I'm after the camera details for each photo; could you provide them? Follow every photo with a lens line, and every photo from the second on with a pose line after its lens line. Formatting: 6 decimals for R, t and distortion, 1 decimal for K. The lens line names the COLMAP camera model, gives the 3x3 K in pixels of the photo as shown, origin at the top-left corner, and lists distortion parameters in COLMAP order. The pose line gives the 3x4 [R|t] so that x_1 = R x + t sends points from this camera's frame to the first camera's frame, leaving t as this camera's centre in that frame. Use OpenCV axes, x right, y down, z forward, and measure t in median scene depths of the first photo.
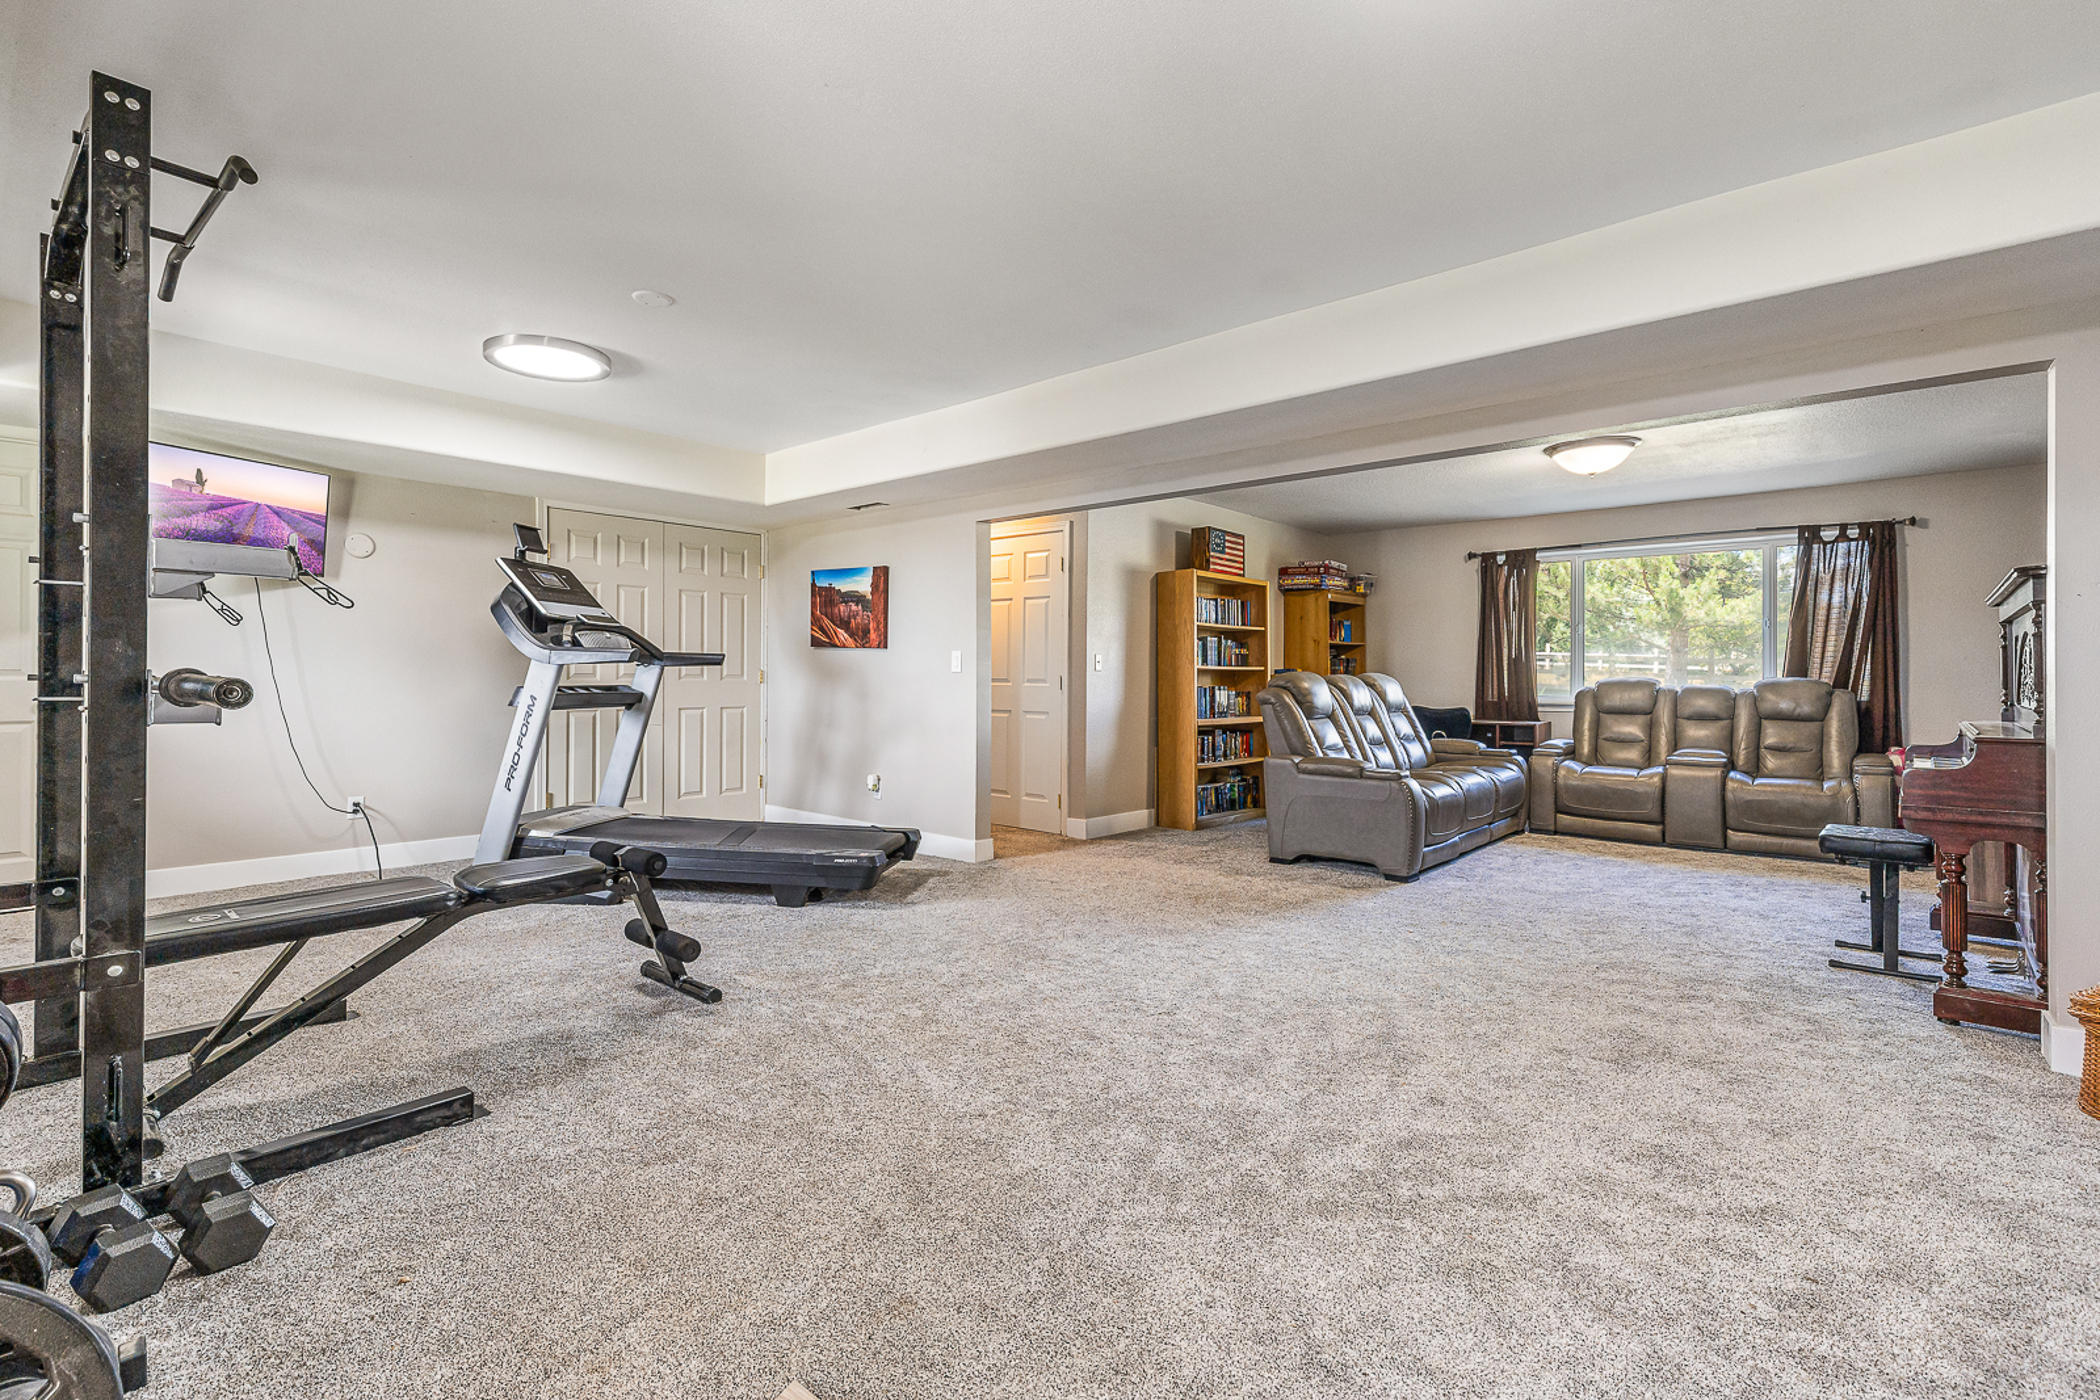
lens RADIAL K [[961.5, 0, 1063.9], [0, 961.5, 697.2], [0, 0, 1]] dist [0.003931, -0.000202]
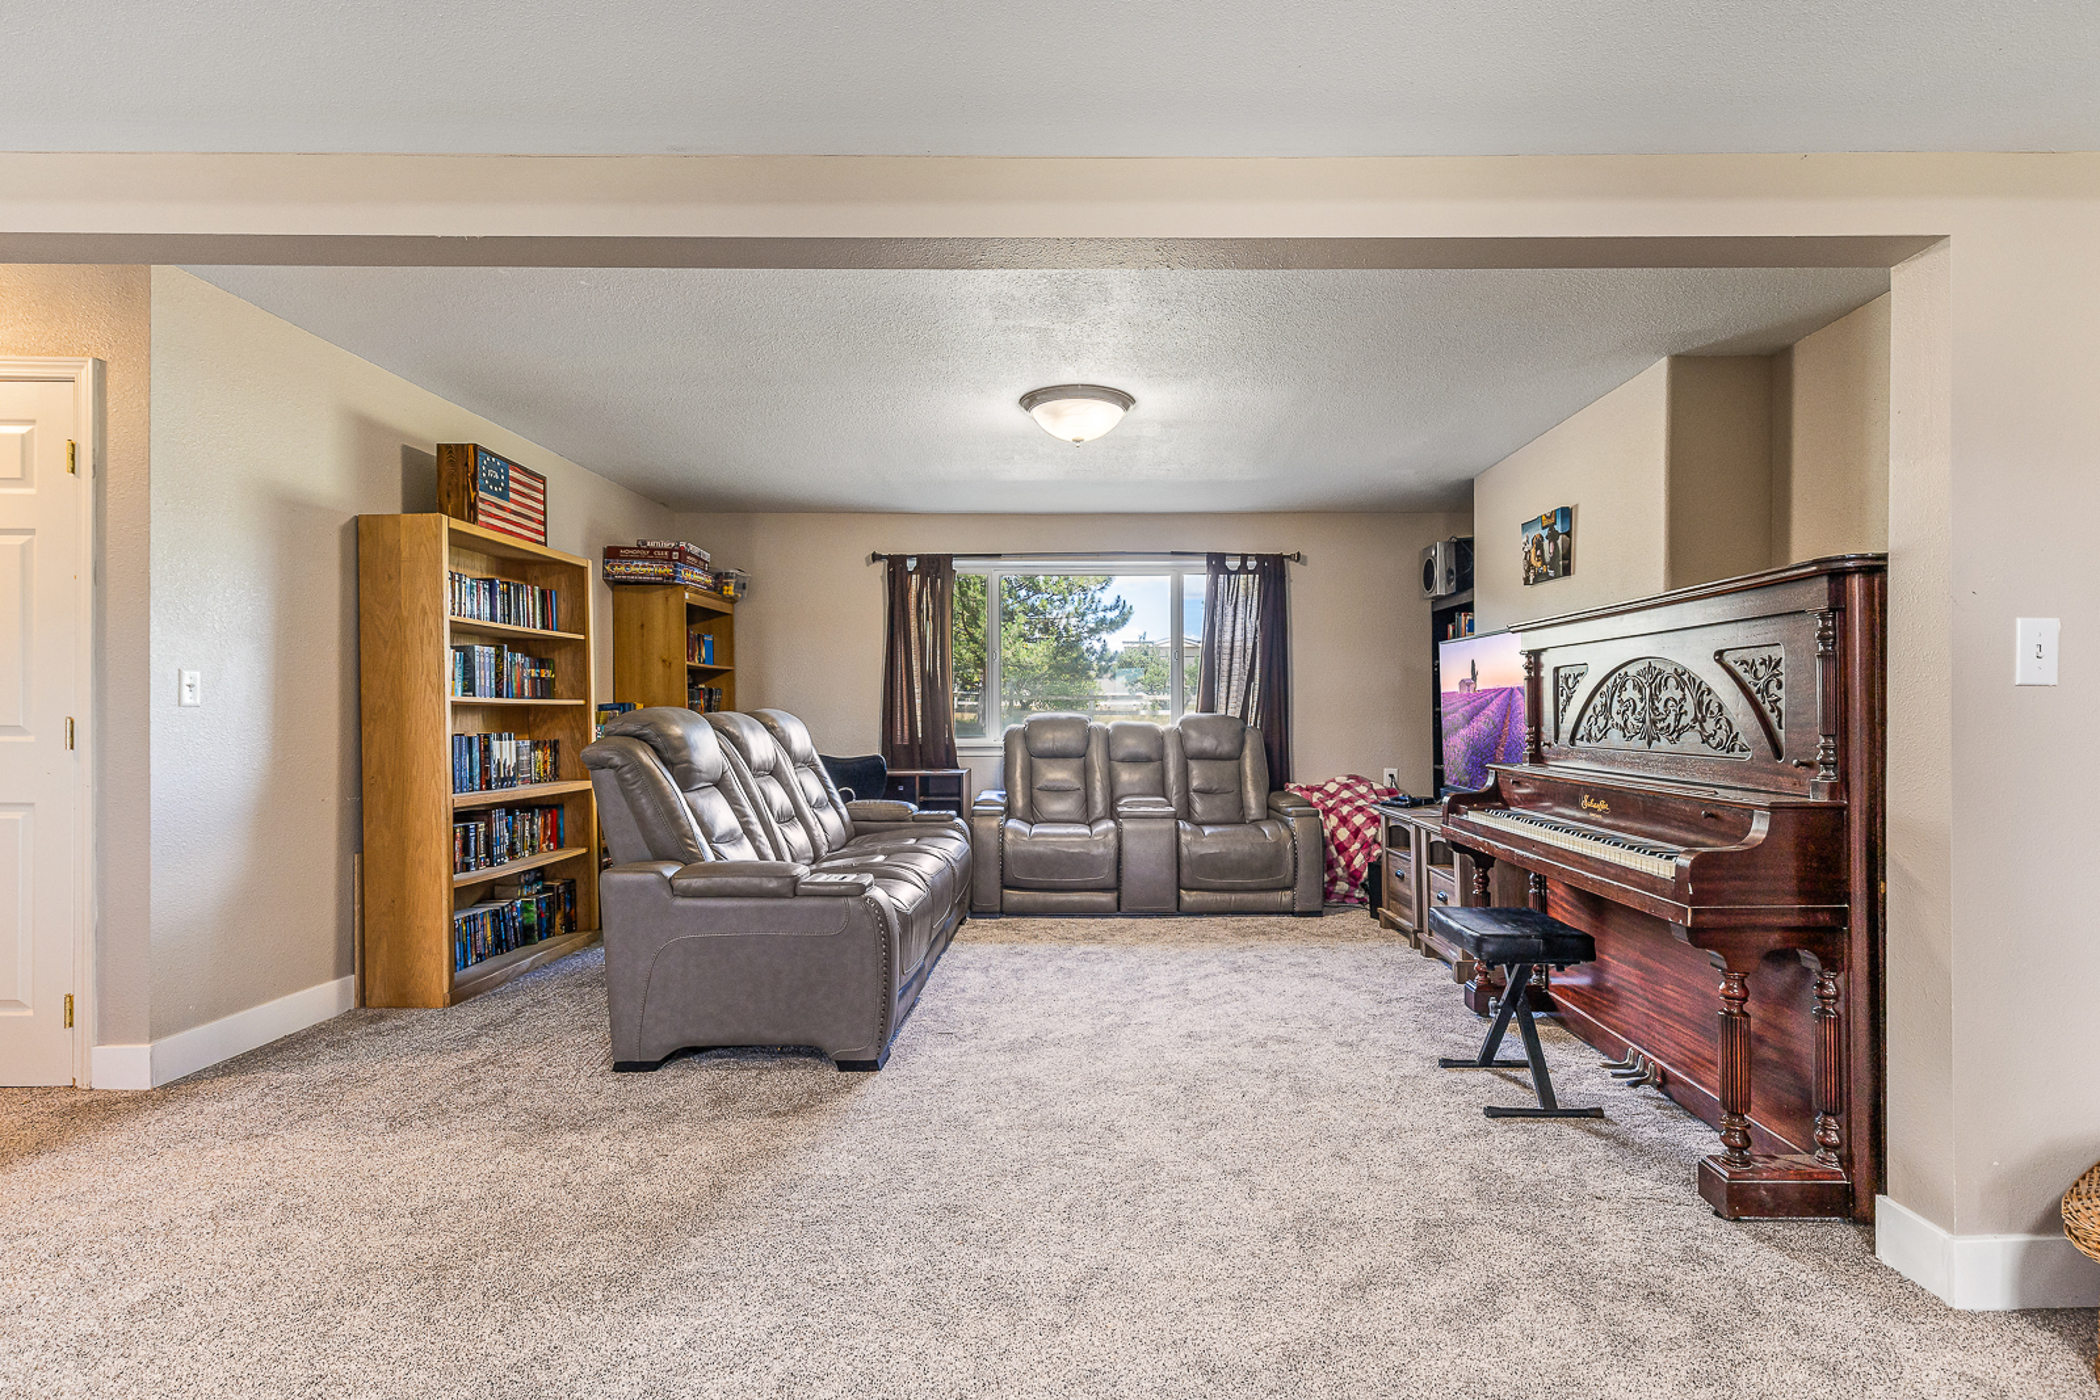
lens RADIAL K [[917.0, 0, 1055.9], [0, 917.0, 713.2], [0, 0, 1]] dist [0.009307, -0.001173]
pose [[0.760665, -0.004212, 0.649131, 0.062646], [0.017472, 0.999750, -0.013988, -0.010255], [-0.648910, 0.021982, 0.760548, 0.396242]]
